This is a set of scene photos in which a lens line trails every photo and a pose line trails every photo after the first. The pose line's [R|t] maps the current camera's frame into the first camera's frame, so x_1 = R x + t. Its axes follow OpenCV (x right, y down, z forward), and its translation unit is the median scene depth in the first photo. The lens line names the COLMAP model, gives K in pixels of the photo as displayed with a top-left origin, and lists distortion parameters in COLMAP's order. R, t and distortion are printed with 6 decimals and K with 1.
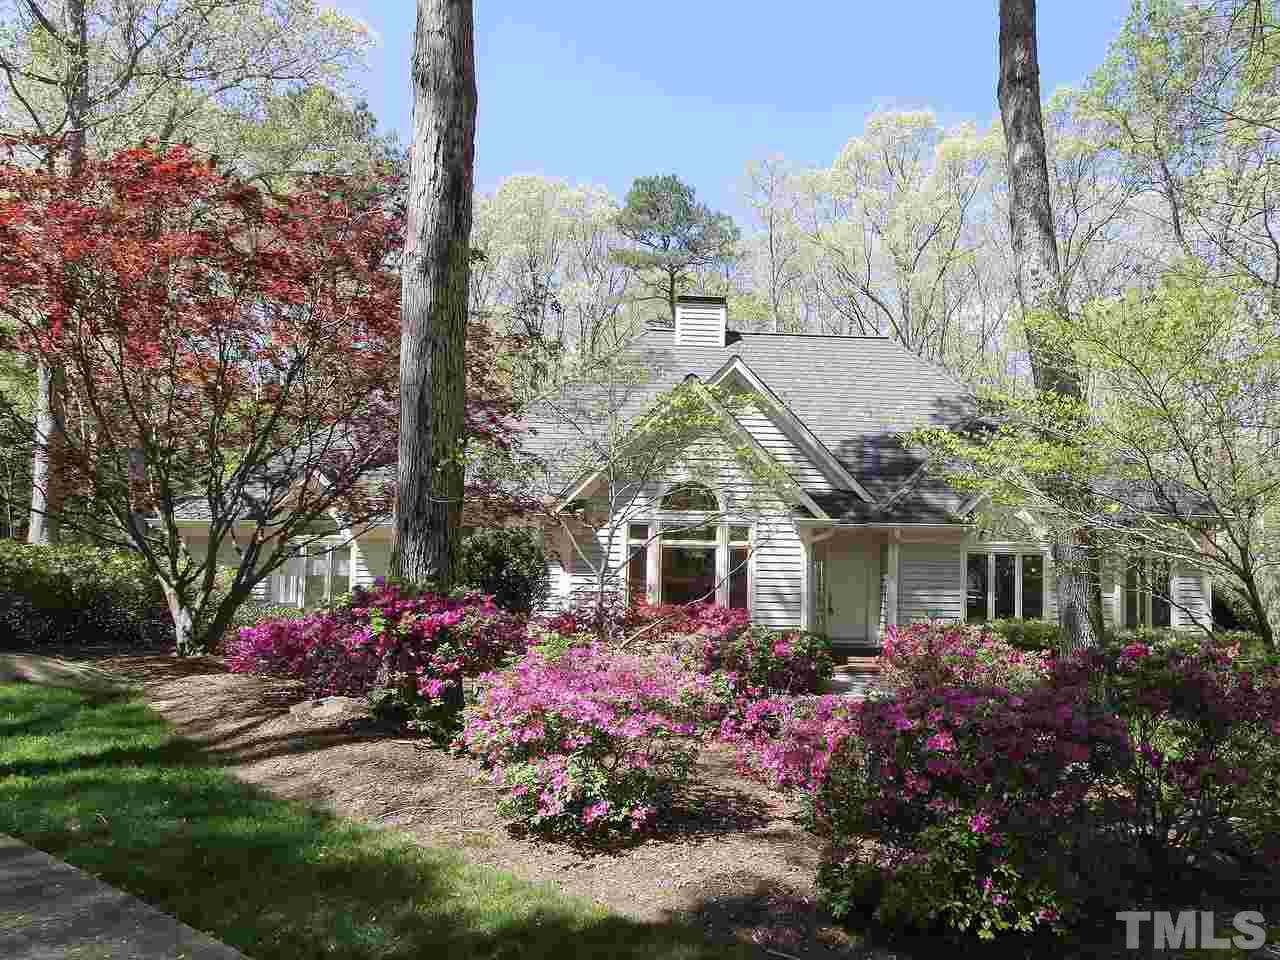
lens RADIAL K [[821.3, 0, 784.1], [0, 821.3, 516.6], [0, 0, 1]] dist [0.010486, -0.002822]
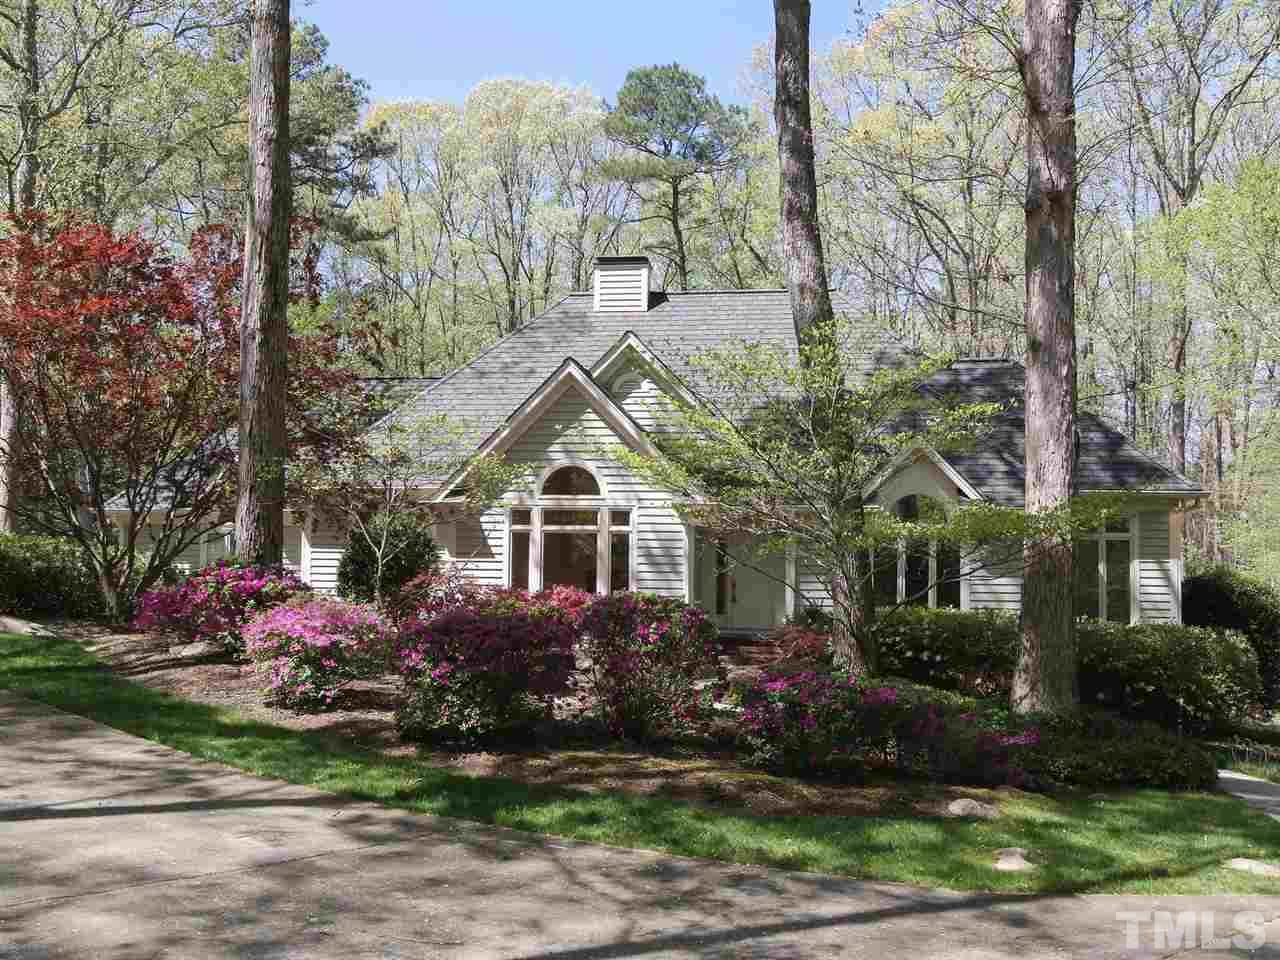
lens RADIAL K [[1094.1, 0, 640.0], [0, 1094.1, 480.0], [0, 0, 1]] dist [-0.004132, -0.003797]
pose [[0.980331, -0.016313, -0.196685, 0.224118], [0.014729, 0.999846, -0.009511, -0.011866], [0.196810, 0.006427, 0.980421, -0.270936]]
